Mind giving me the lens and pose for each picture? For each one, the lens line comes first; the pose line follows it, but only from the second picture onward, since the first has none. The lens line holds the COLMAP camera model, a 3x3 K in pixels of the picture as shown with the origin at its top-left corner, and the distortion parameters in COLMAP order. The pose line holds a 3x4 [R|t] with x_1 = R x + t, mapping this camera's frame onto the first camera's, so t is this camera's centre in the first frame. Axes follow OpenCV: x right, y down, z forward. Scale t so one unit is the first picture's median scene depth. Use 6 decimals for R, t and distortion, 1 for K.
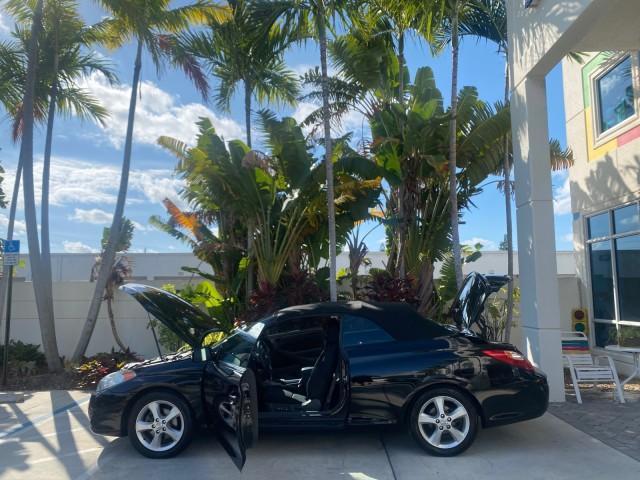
lens RADIAL K [[490.5, 0, 320.1], [0, 490.5, 238.3], [0, 0, 1]] dist [0.026396, -0.029722]
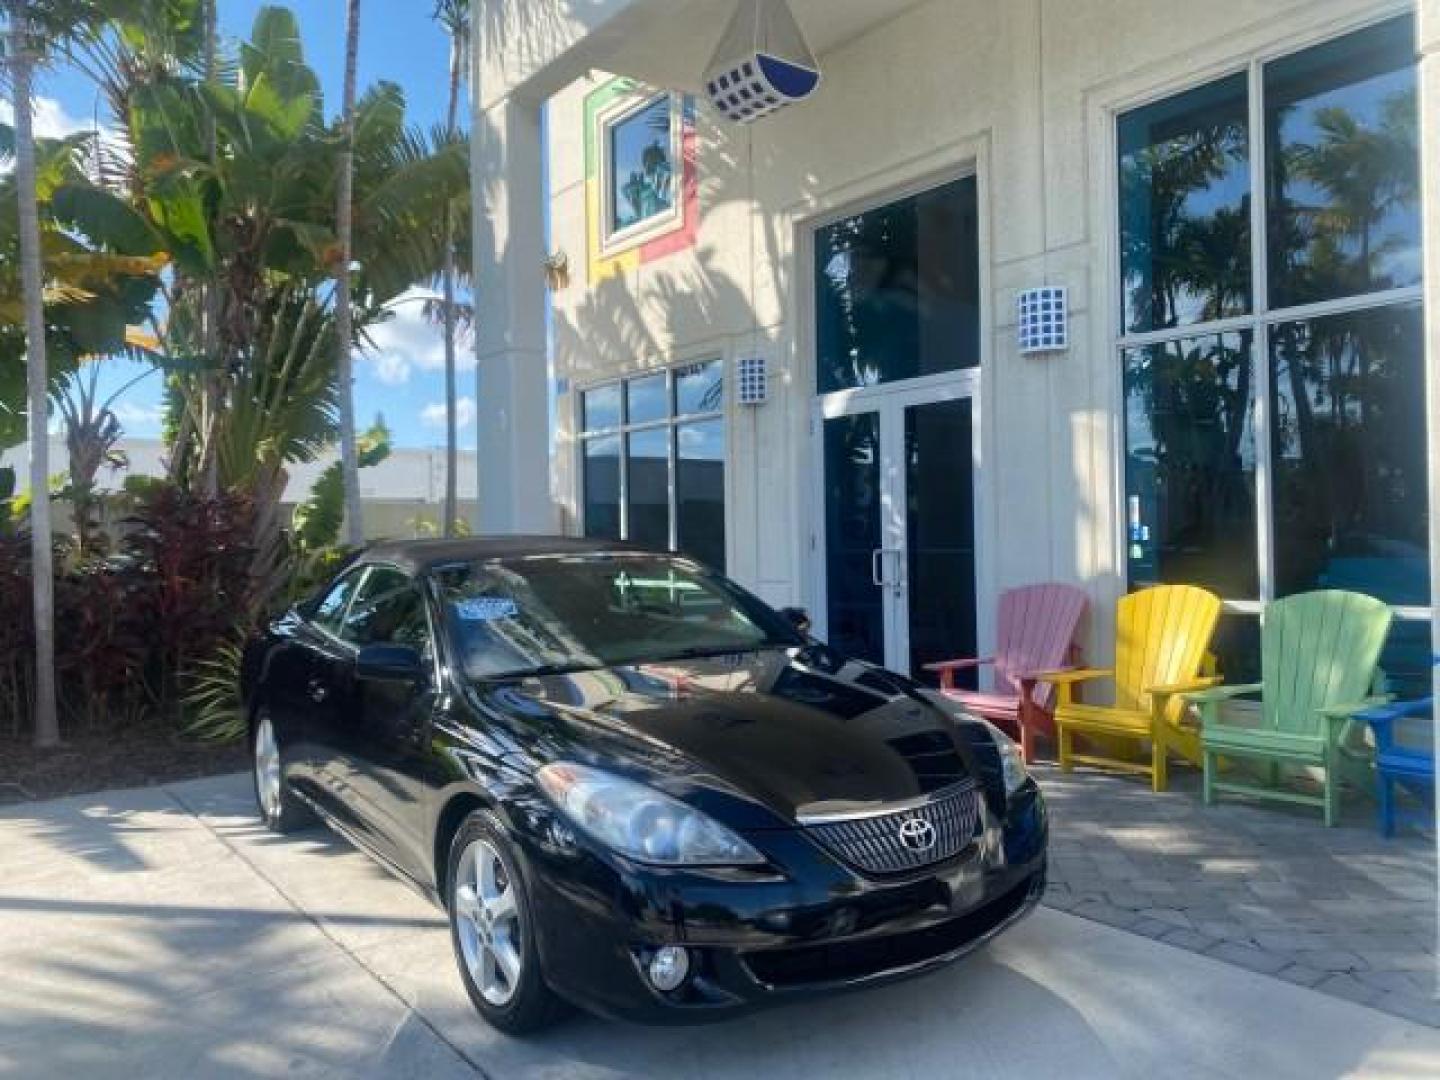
lens RADIAL K [[1103.7, 0, 714.2], [0, 1103.7, 544.2], [0, 0, 1]] dist [0.026396, -0.029722]
pose [[0.790698, -0.011898, 0.612091, -0.080001], [-0.057206, 0.994001, 0.093221, 0.003894], [-0.609528, -0.108725, 0.785274, -0.040400]]
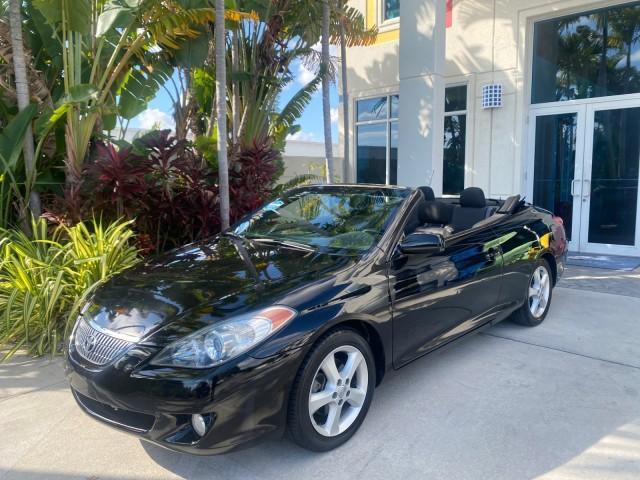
lens RADIAL K [[490.5, 0, 319.3], [0, 490.5, 236.8], [0, 0, 1]] dist [0.026396, -0.029722]
pose [[0.657549, -0.089145, 0.748119, -0.364278], [-0.081290, 0.978784, 0.188080, 0.056960], [-0.749014, -0.184486, 0.636352, 0.350263]]
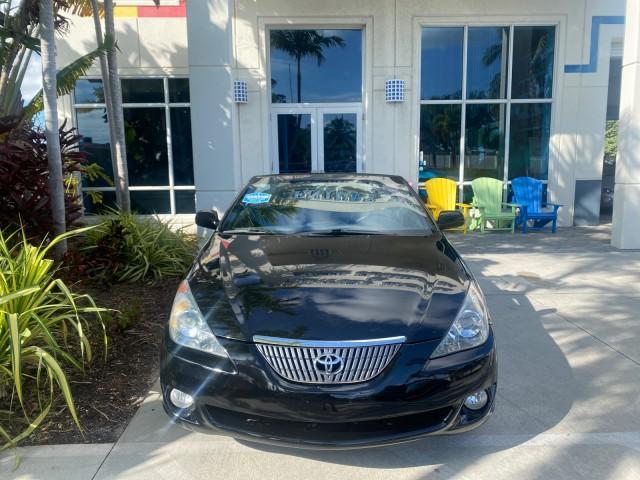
lens RADIAL K [[490.5, 0, 322.3], [0, 490.5, 237.8], [0, 0, 1]] dist [0.026396, -0.029722]
pose [[-0.053263, -0.136725, 0.989176, -0.460209], [-0.100025, 0.986331, 0.130946, 0.088646], [-0.993558, -0.091968, -0.066211, 0.617803]]
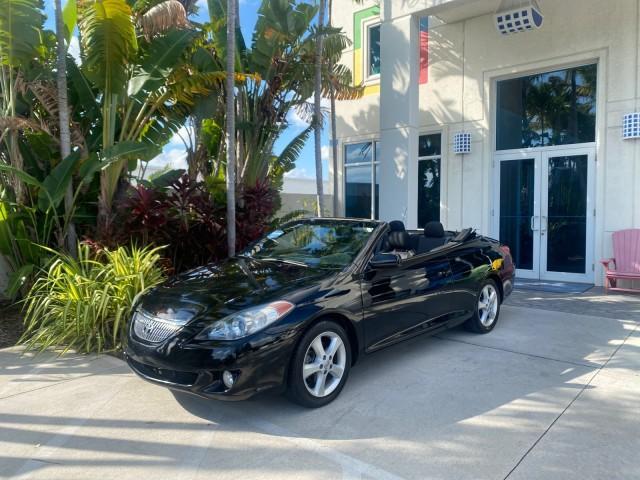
lens RADIAL K [[490.5, 0, 320.9], [0, 490.5, 238.8], [0, 0, 1]] dist [0.026396, -0.029722]
pose [[0.643525, -0.035201, 0.764615, -0.449836], [-0.088803, 0.988763, 0.120260, 0.049013], [-0.760256, -0.145290, 0.633168, 0.275297]]
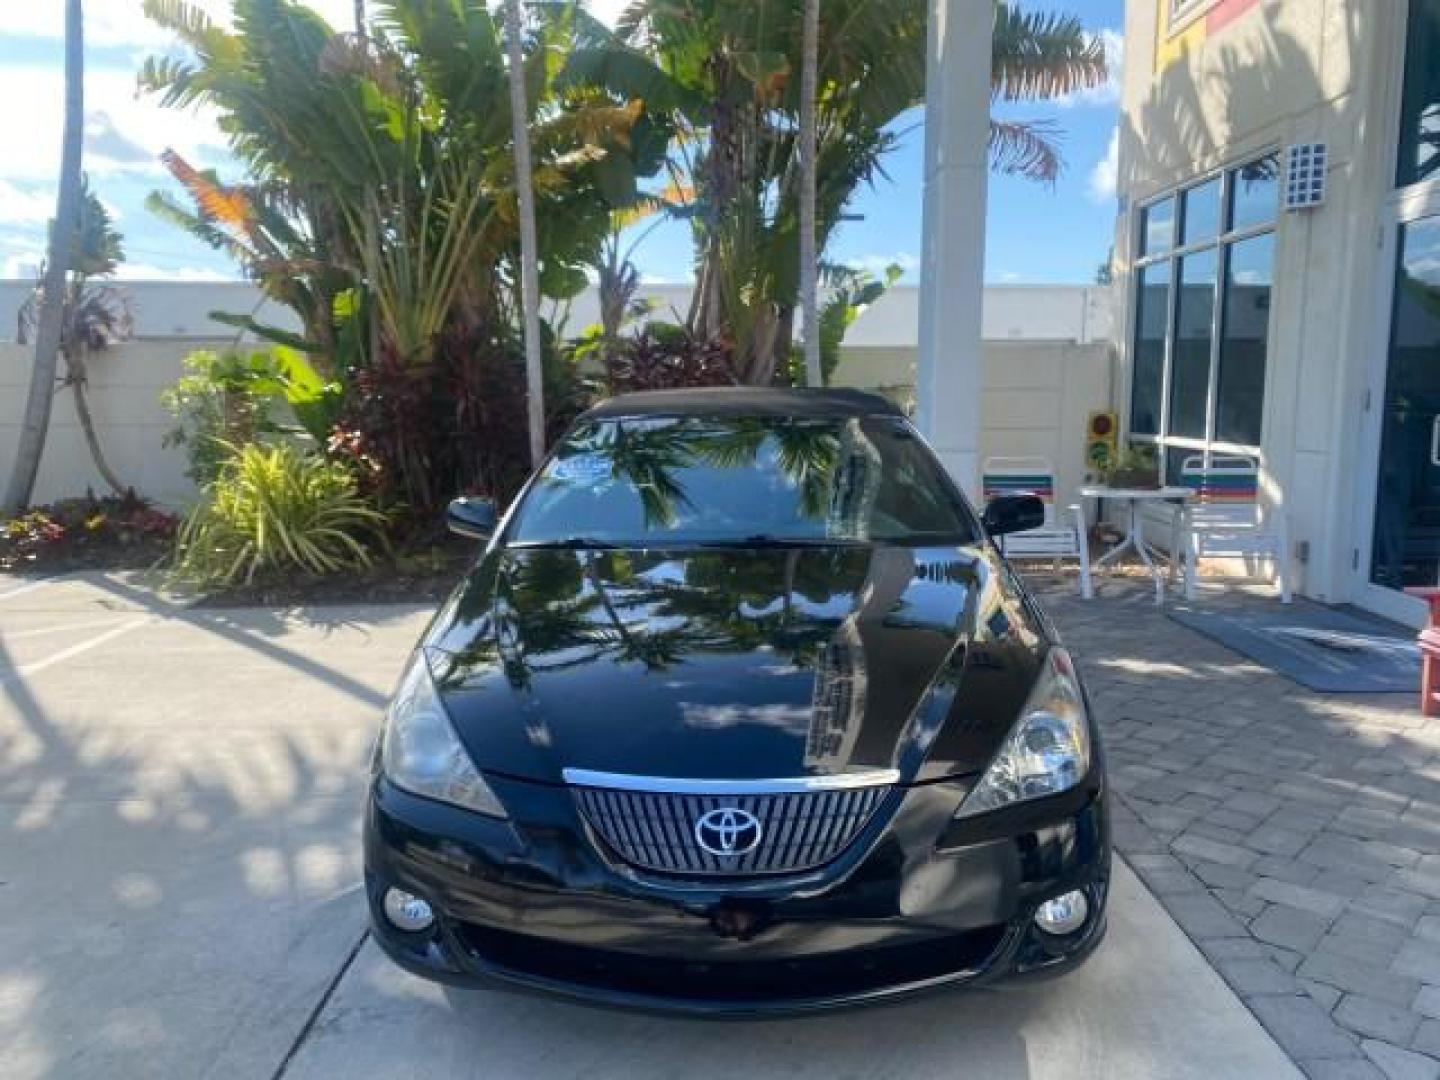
lens RADIAL K [[1103.7, 0, 720.5], [0, 1103.7, 533.1], [0, 0, 1]] dist [0.026396, -0.029722]
pose [[0.999802, 0.005103, 0.019224, 0.155388], [-0.009681, 0.969175, 0.246184, 0.000087], [-0.017375, -0.246321, 0.969033, -0.036375]]
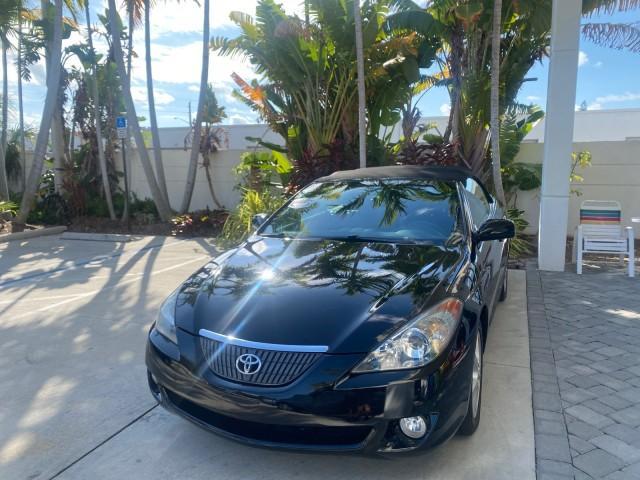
lens RADIAL K [[490.5, 0, 320.0], [0, 490.5, 238.4], [0, 0, 1]] dist [0.026396, -0.029722]
pose [[0.934497, 0.051523, -0.352222, 0.270466], [0.043950, 0.965200, 0.257794, -0.000070], [0.353247, -0.256388, 0.899712, -0.013241]]
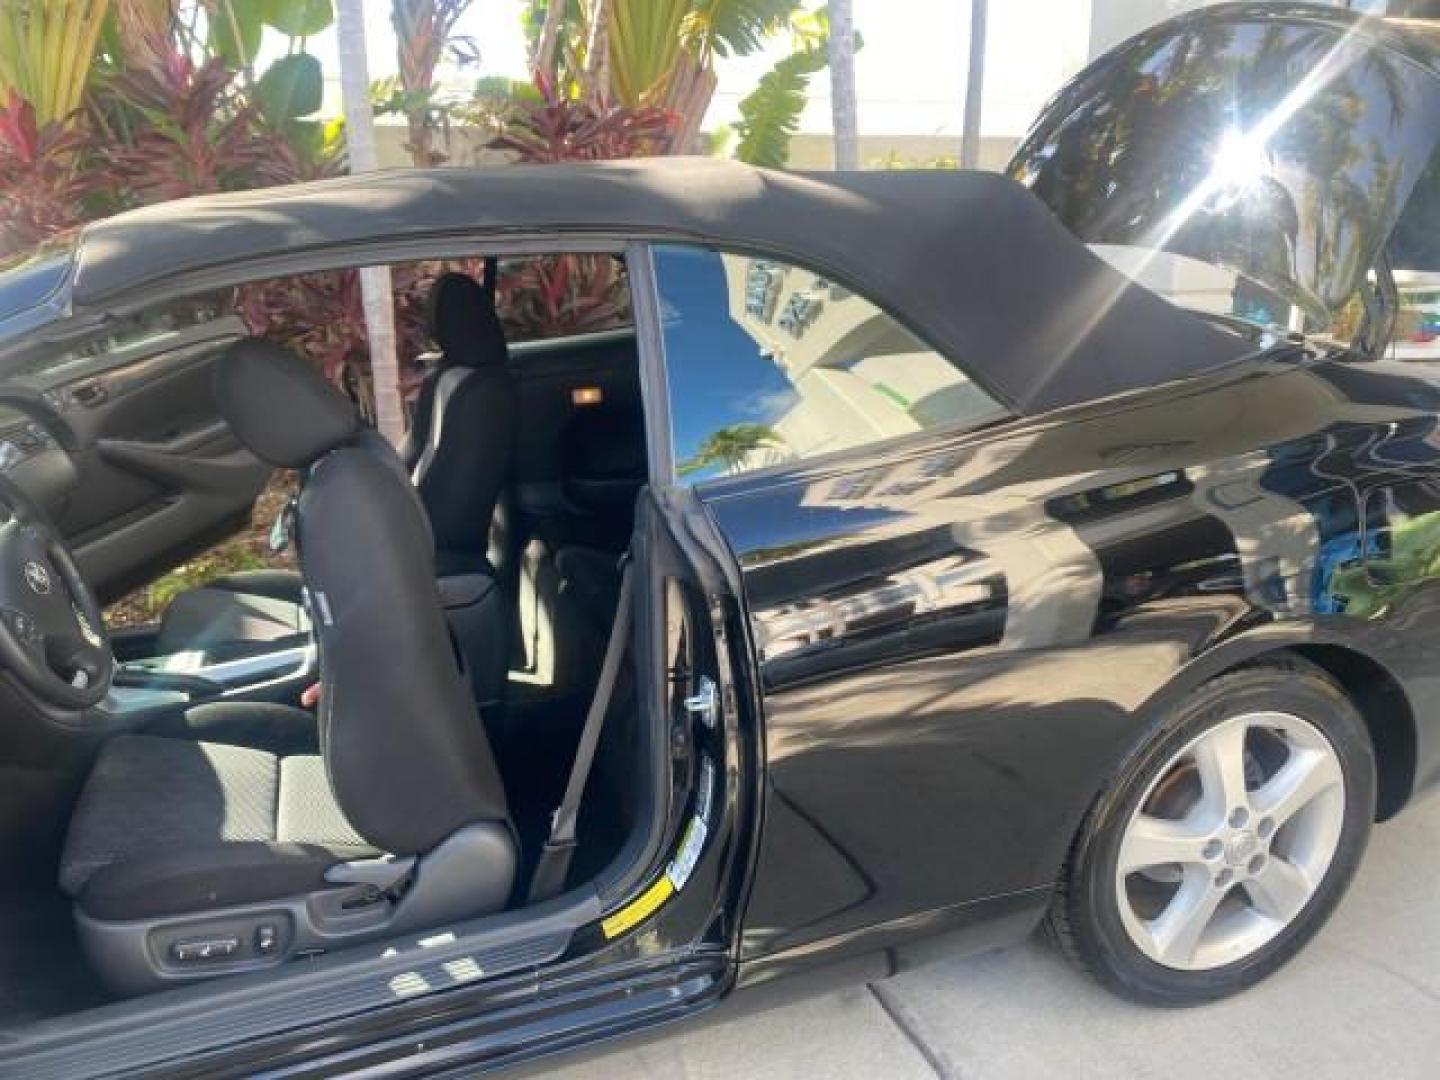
lens RADIAL K [[1103.7, 0, 728.0], [0, 1103.7, 529.2], [0, 0, 1]] dist [0.026396, -0.029722]
pose [[0.916633, -0.110878, 0.384044, -0.029309], [-0.044009, 0.926926, 0.372654, 0.060195], [-0.397299, -0.358488, 0.844772, 0.373853]]
